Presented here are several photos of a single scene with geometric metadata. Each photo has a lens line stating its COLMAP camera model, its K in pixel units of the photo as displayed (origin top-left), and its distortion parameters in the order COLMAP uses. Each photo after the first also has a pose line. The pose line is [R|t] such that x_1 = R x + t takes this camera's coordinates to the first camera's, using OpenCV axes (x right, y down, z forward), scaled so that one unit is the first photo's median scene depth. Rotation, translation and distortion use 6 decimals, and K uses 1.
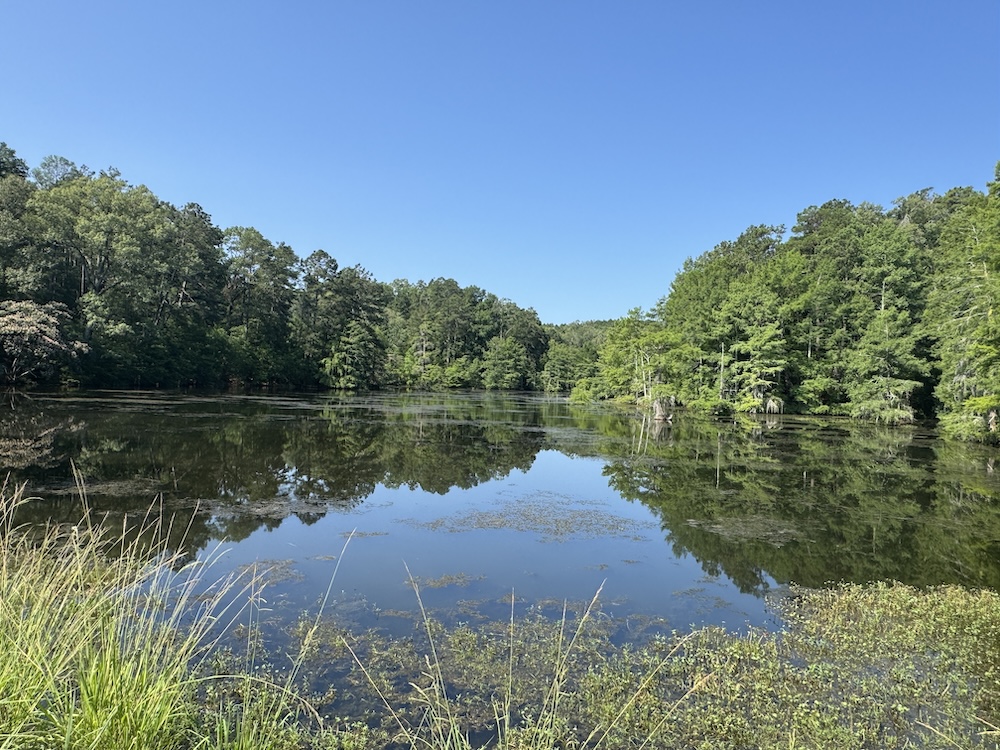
lens RADIAL K [[665.5, 0, 492.2], [0, 665.5, 375.8], [0, 0, 1]] dist [0.000265, -0.000033]
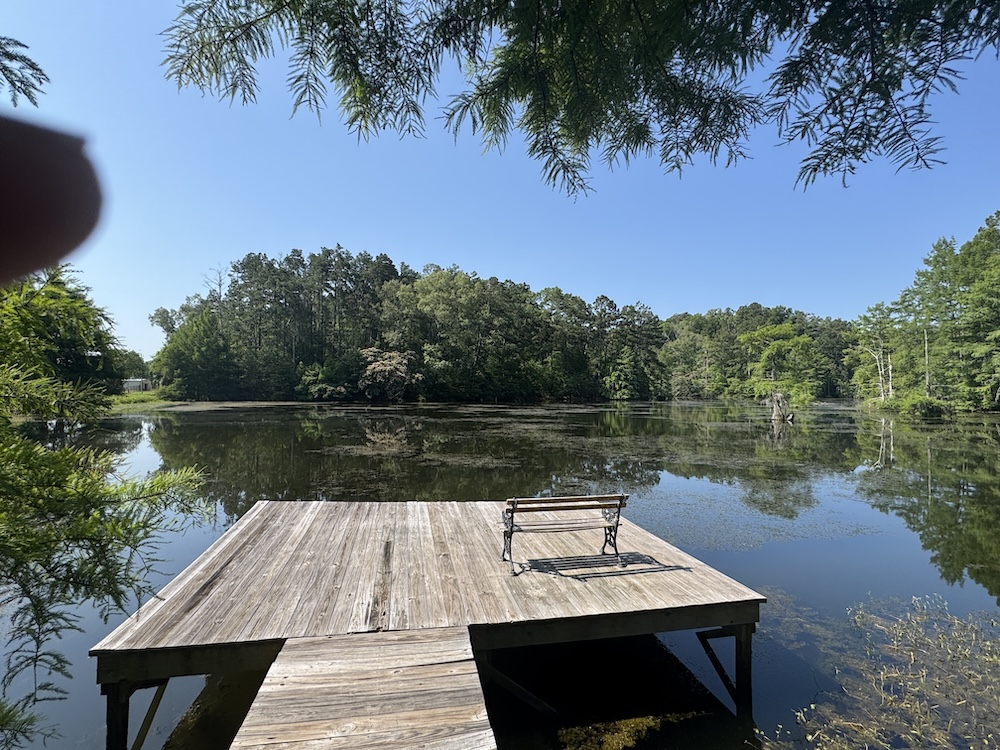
lens RADIAL K [[492.6, 0, 497.6], [0, 492.6, 375.4], [0, 0, 1]] dist [-0.000472, -0.002893]
pose [[0.796303, -0.056353, -0.602268, 0.162378], [0.033471, 0.998231, -0.049147, 0.011528], [0.603972, 0.018977, 0.796780, 0.103539]]
